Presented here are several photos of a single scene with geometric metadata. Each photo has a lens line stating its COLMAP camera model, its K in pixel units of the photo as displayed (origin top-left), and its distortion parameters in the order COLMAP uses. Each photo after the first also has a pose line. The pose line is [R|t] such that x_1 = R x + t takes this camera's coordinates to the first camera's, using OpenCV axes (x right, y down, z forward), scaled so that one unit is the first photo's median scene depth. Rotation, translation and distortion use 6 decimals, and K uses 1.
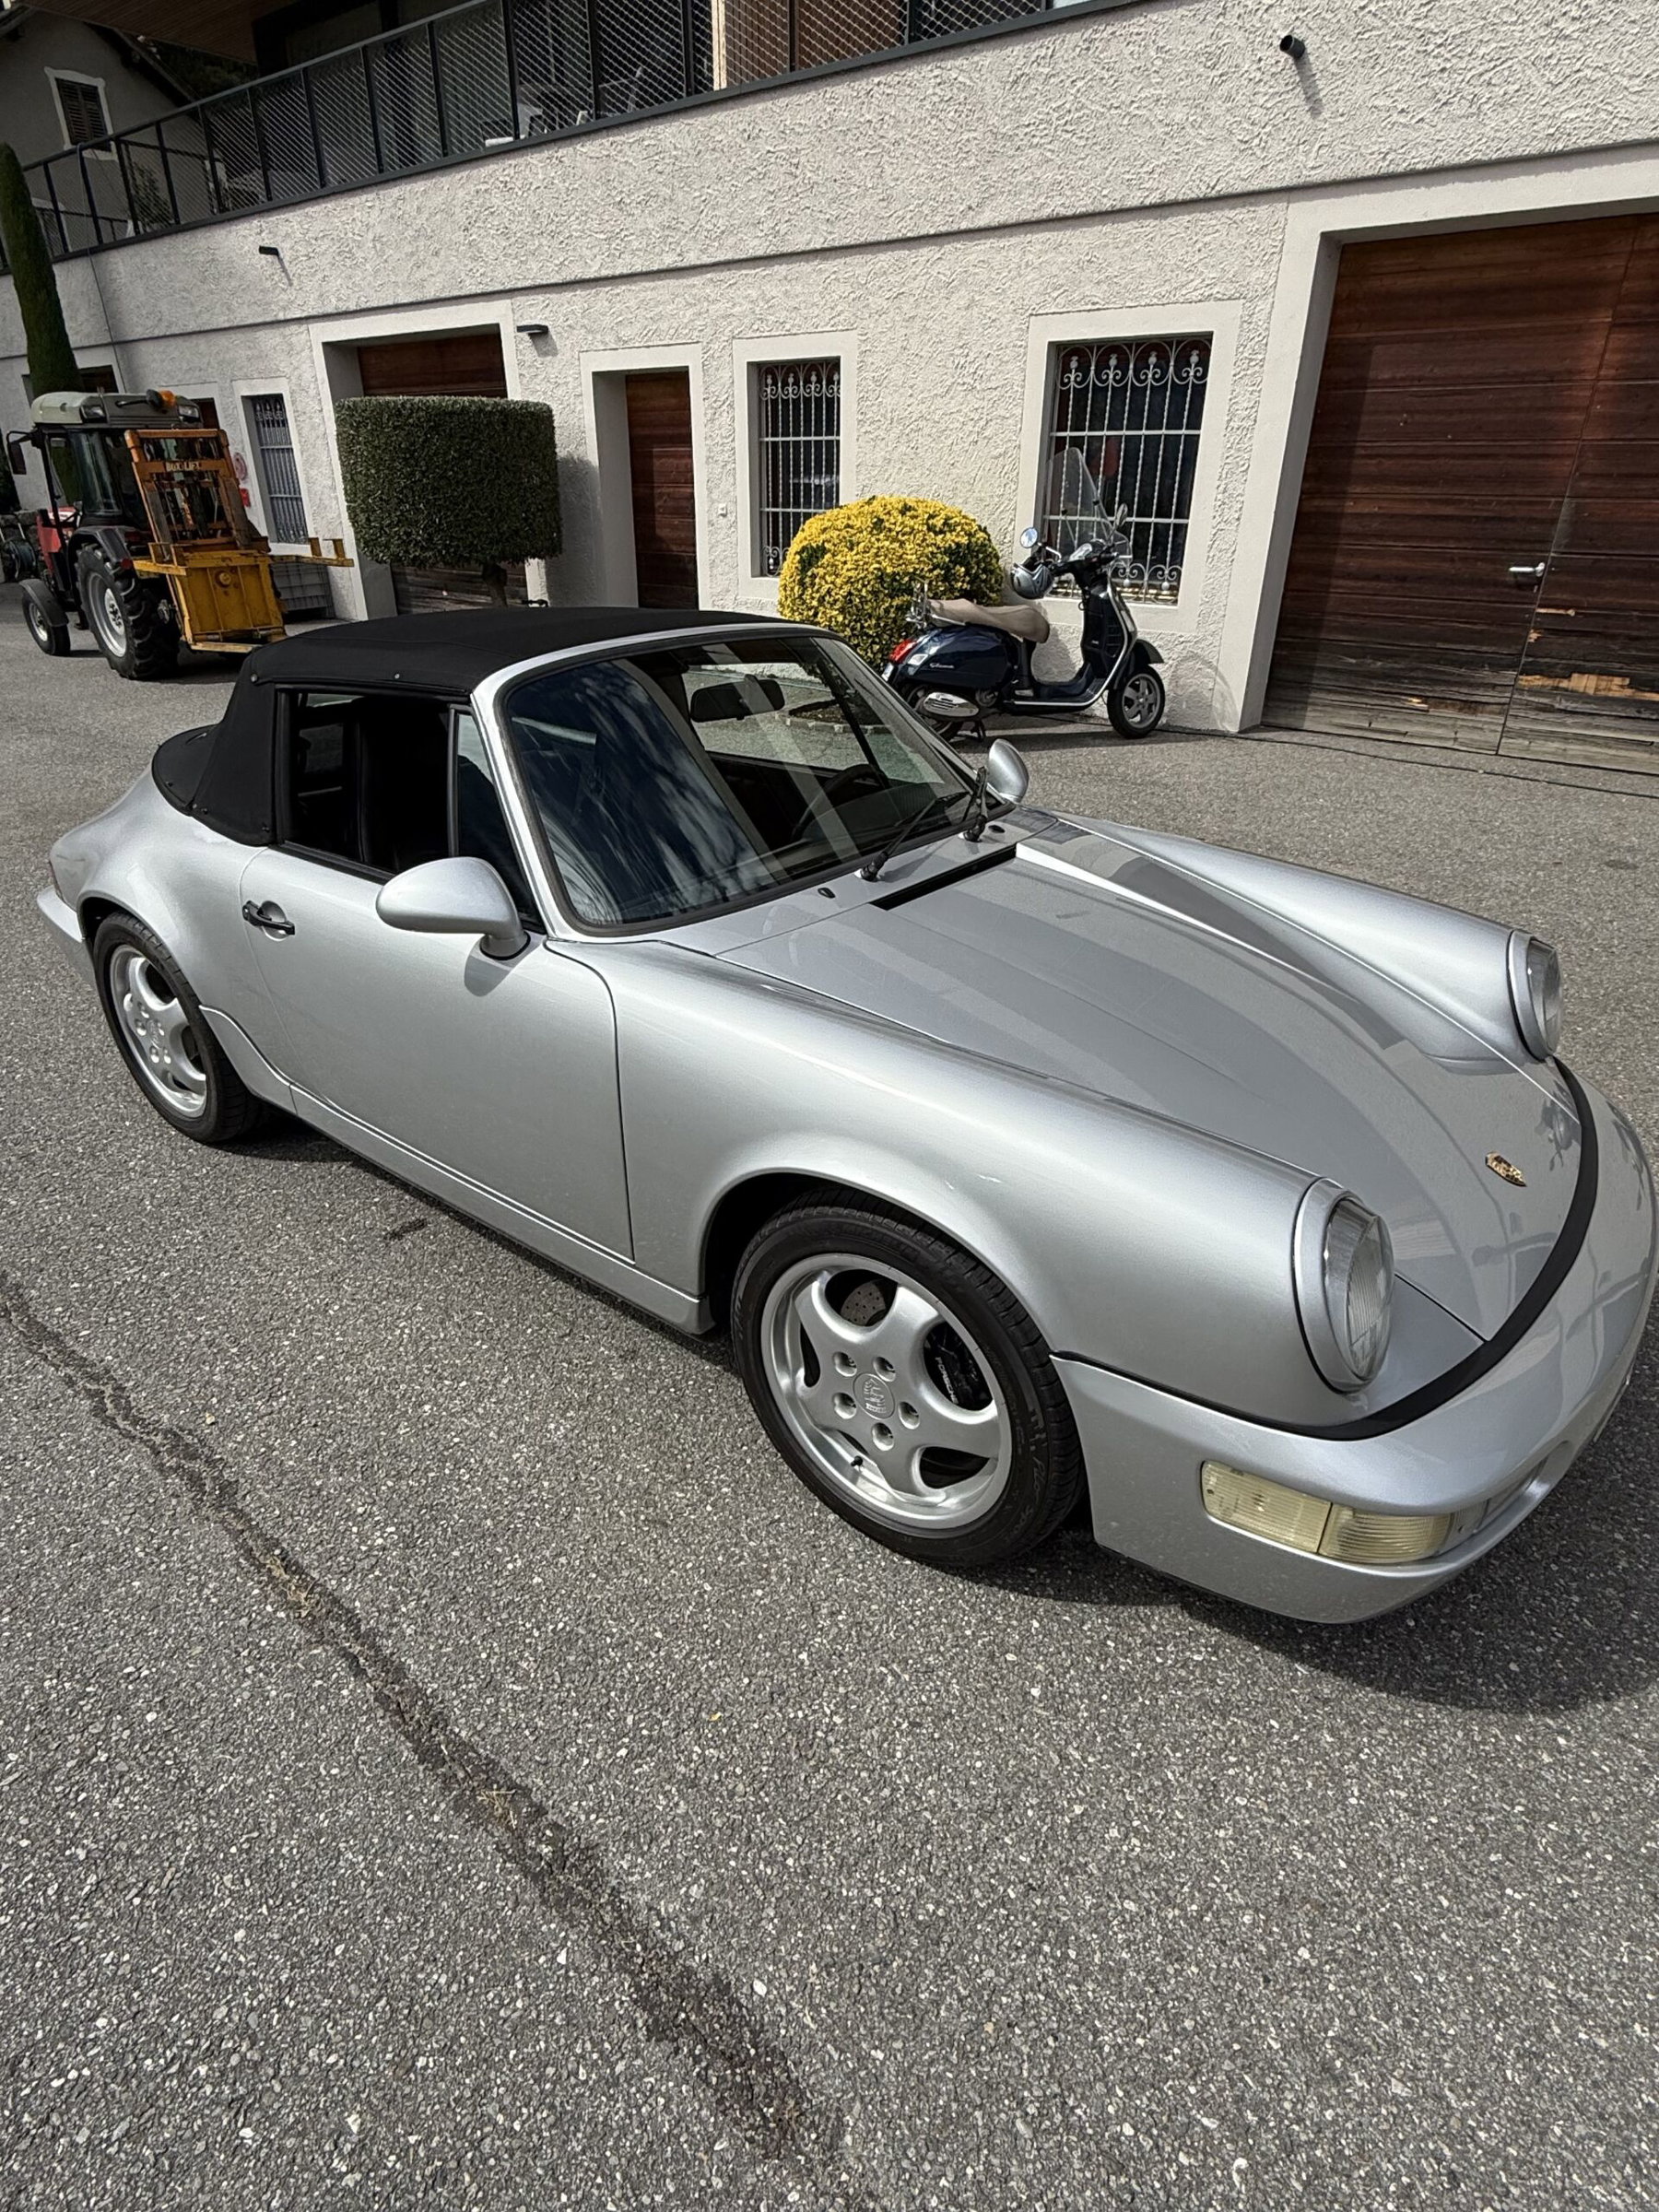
lens RADIAL K [[1182.8, 0, 827.2], [0, 1182.8, 1104.9], [0, 0, 1]] dist [0.000711, -0.001141]
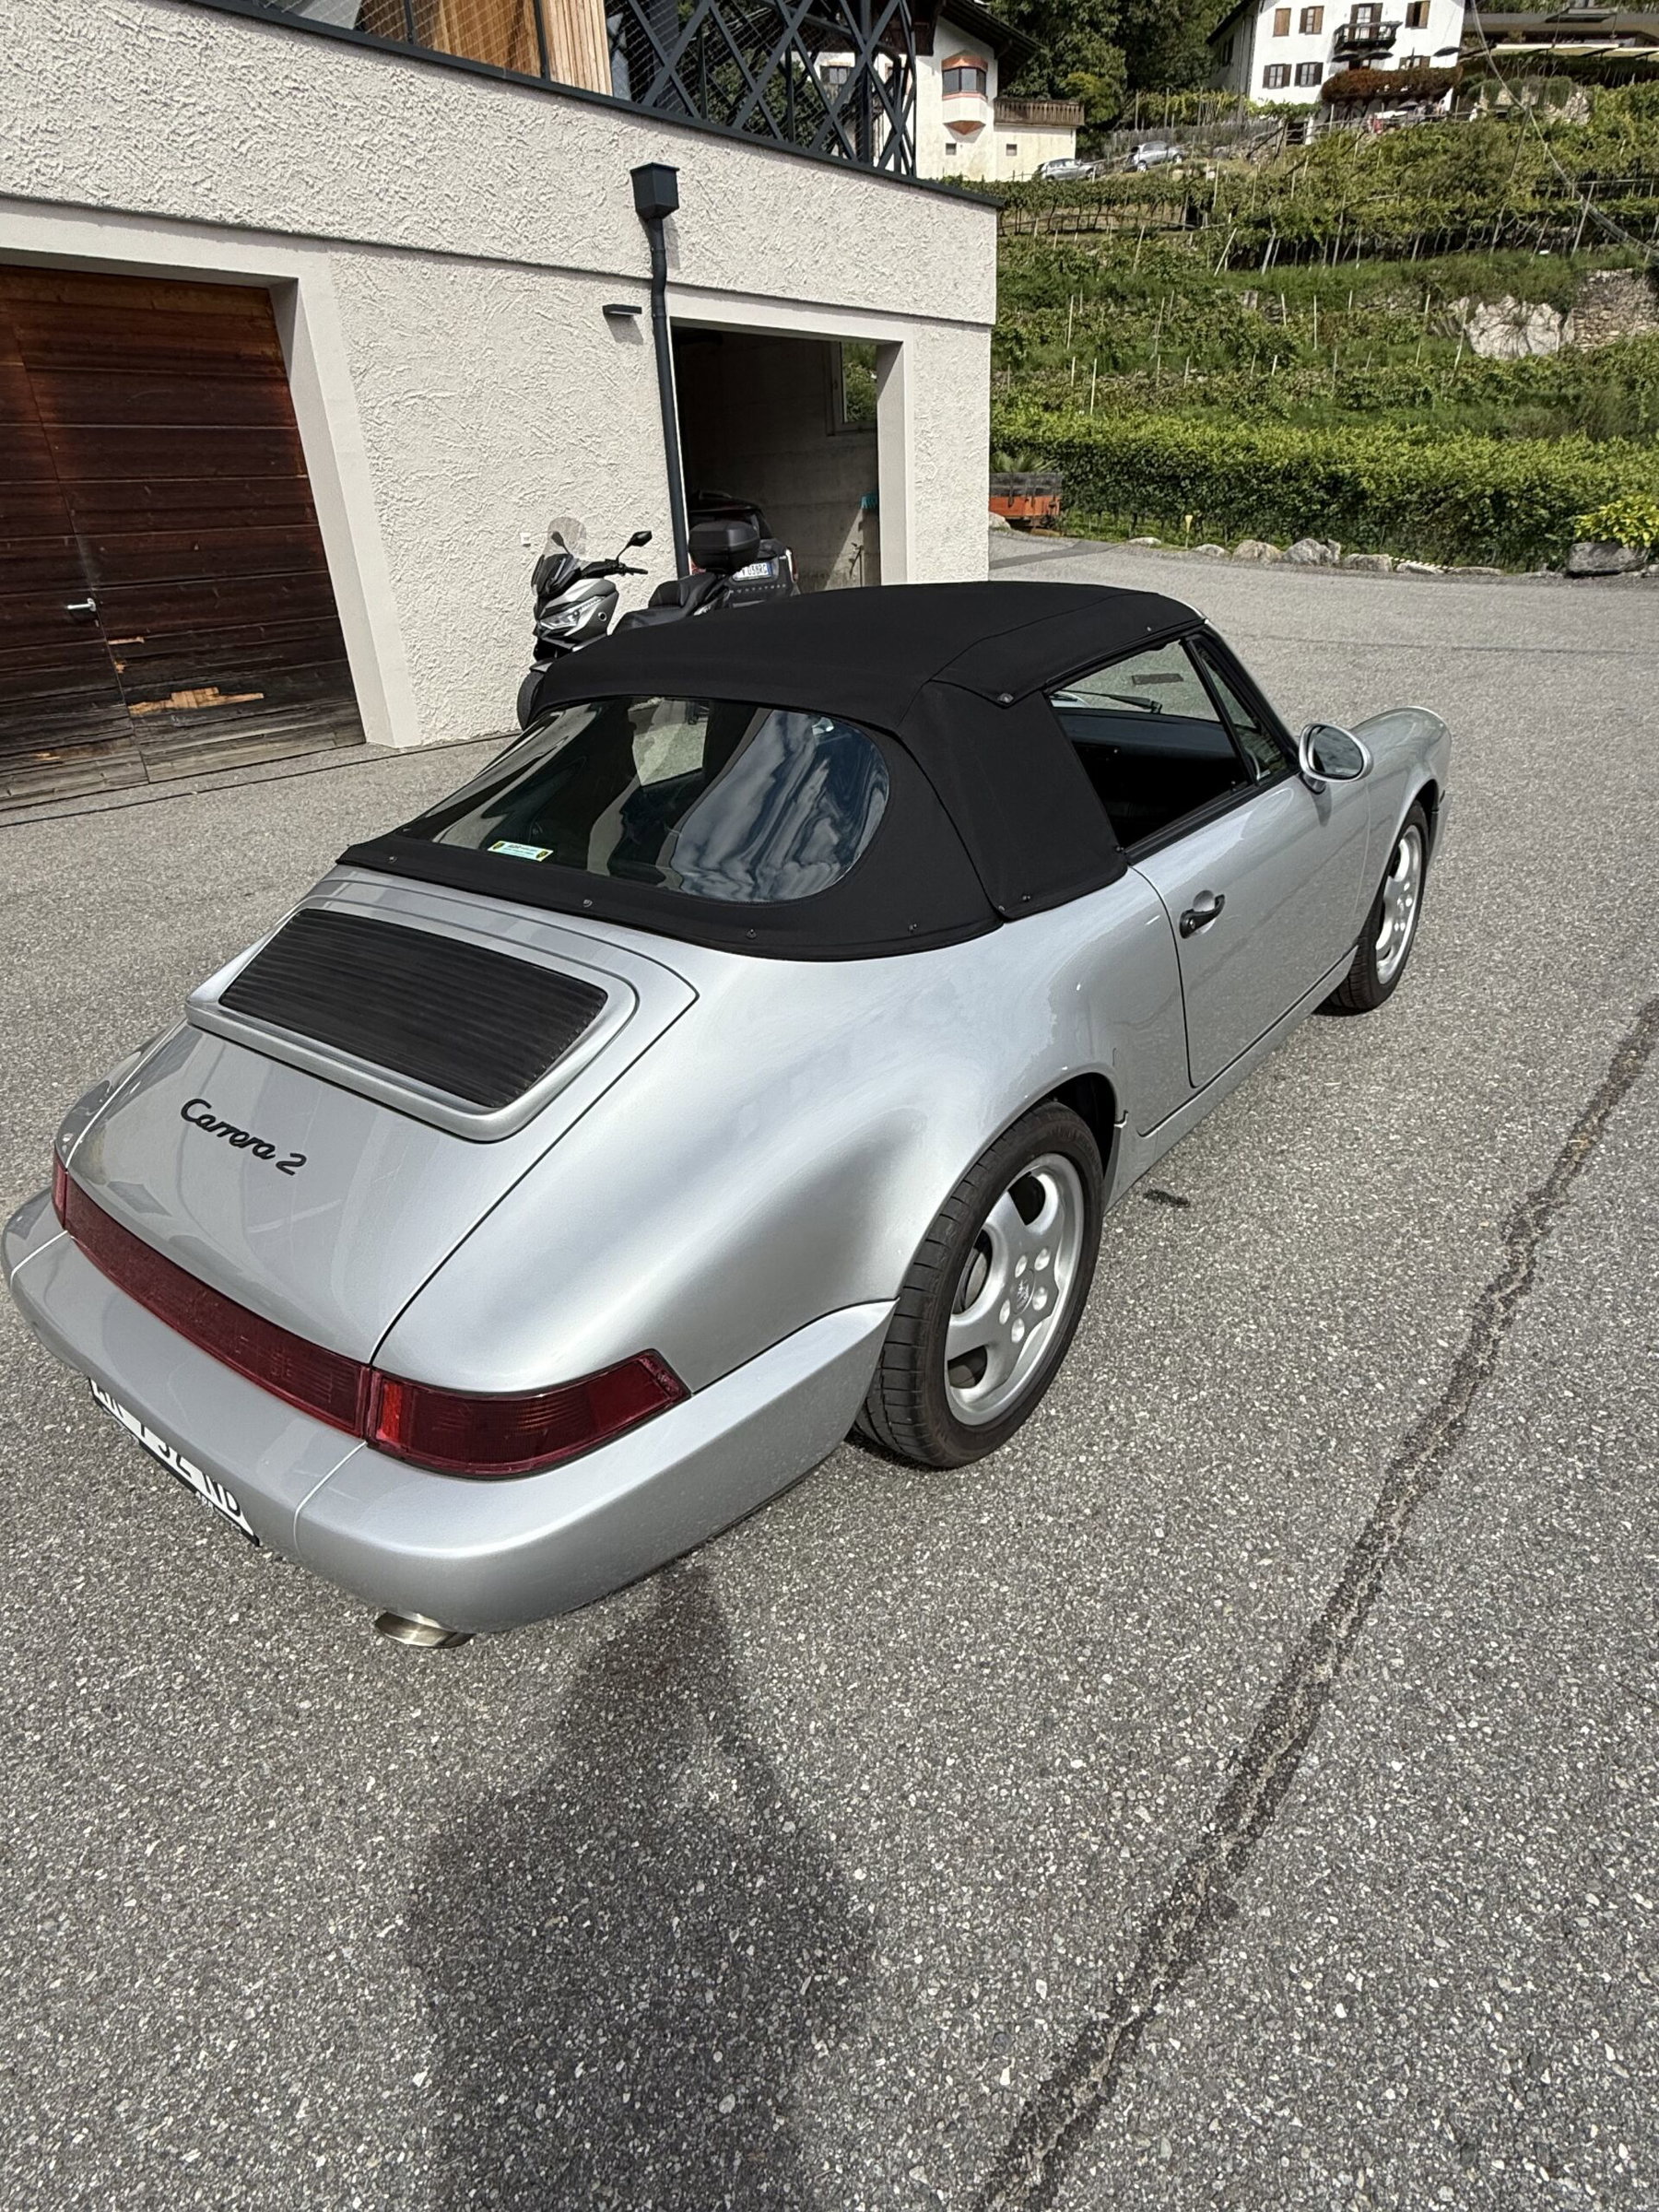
lens RADIAL K [[1182.8, 0, 828.7], [0, 1182.8, 1105.0], [0, 0, 1]] dist [0.000711, -0.001141]
pose [[0.000571, -0.459205, 0.888330, -0.478577], [0.507169, 0.765737, 0.395507, -0.194905], [-0.861846, 0.450308, 0.233332, 0.391904]]
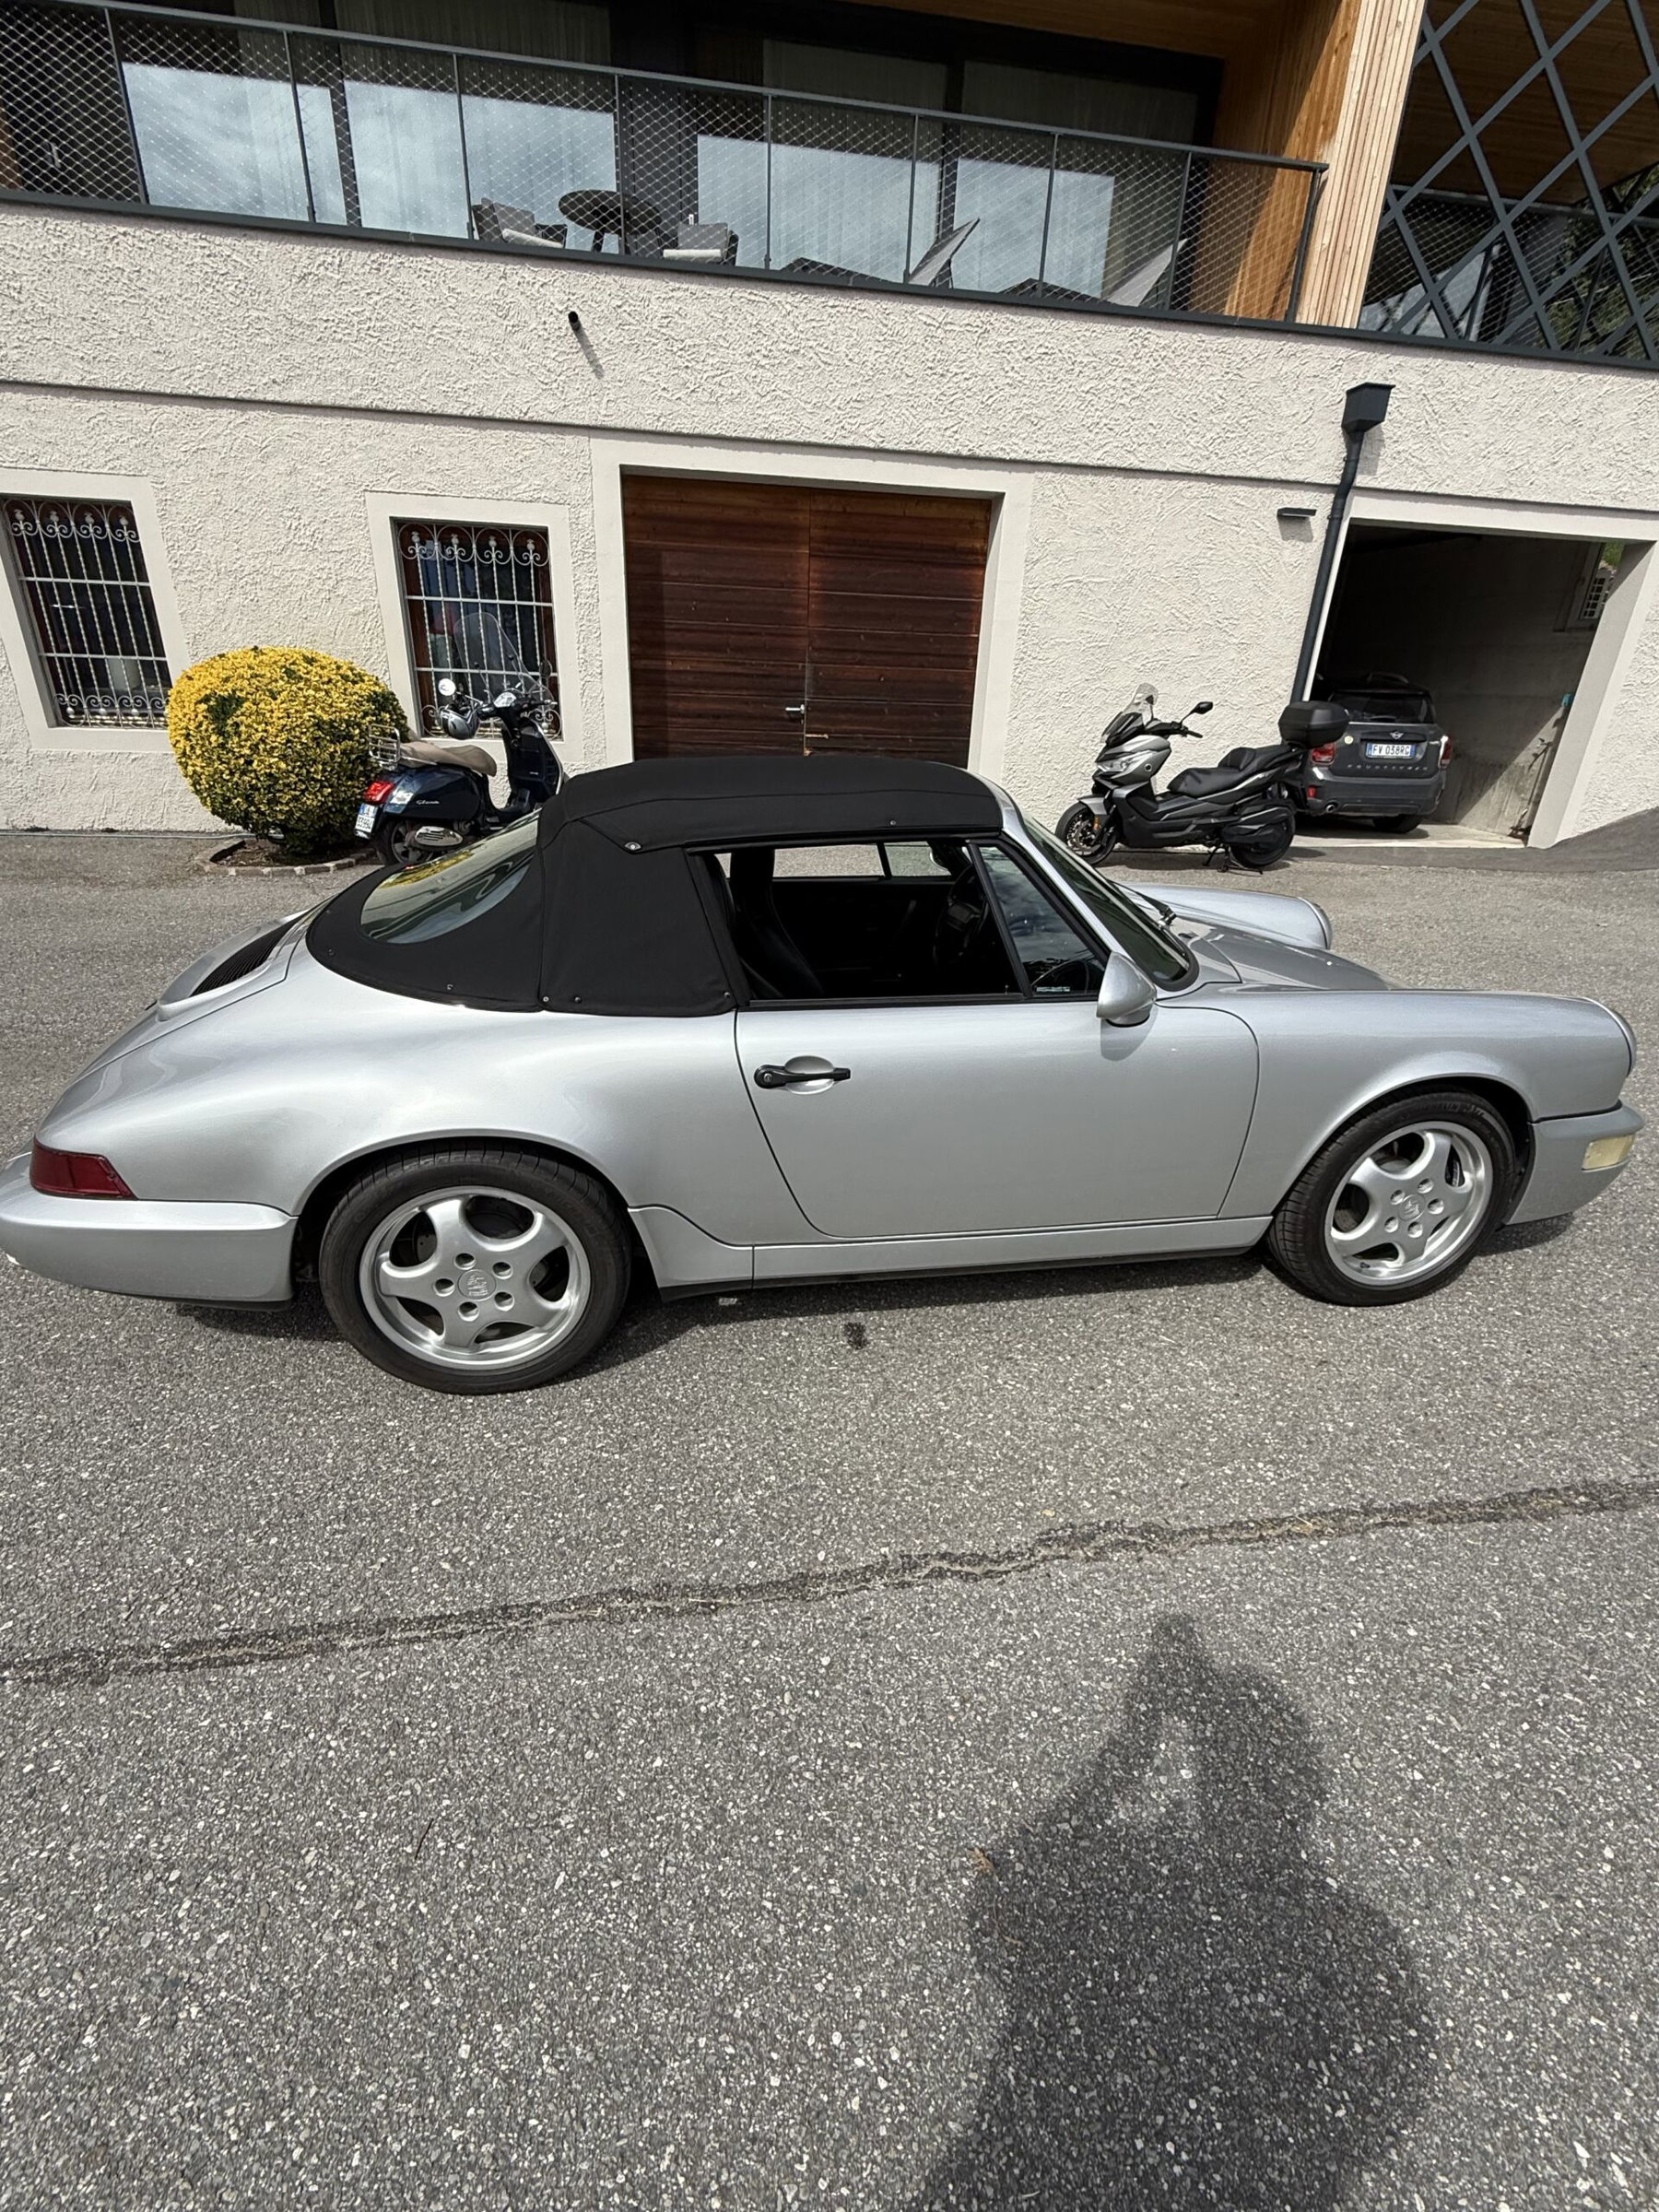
lens RADIAL K [[976.4, 0, 831.7], [0, 976.4, 1109.2], [0, 0, 1]] dist [-0.001247, -0.000093]
pose [[0.668019, -0.293258, 0.683923, -0.365178], [0.317166, 0.943618, 0.094822, -0.070906], [-0.673169, 0.153575, 0.723366, 0.139514]]
